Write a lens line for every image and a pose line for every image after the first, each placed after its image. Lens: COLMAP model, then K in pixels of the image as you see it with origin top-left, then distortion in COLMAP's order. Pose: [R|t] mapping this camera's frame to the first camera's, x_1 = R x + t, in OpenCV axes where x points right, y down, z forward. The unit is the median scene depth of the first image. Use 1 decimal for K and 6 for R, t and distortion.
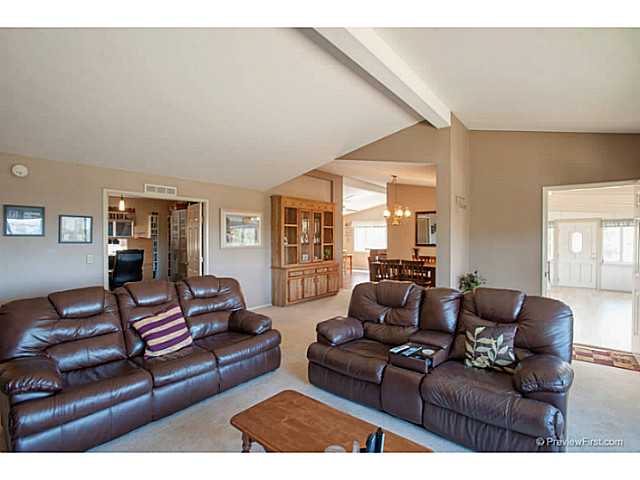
lens RADIAL K [[312.0, 0, 320.0], [0, 312.0, 240.0], [0, 0, 1]] dist [-0.000537, 0.000015]
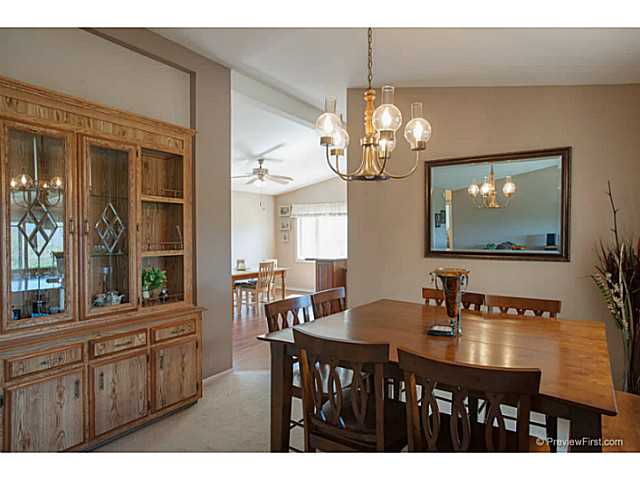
lens RADIAL K [[407.0, 0, 320.0], [0, 407.0, 240.0], [0, 0, 1]] dist [0.000288, 0.001616]
pose [[0.992388, 0.007487, 0.122923, 0.145930], [-0.008586, 0.999928, 0.008414, -0.005502], [-0.122851, -0.009405, 0.992381, 0.612033]]
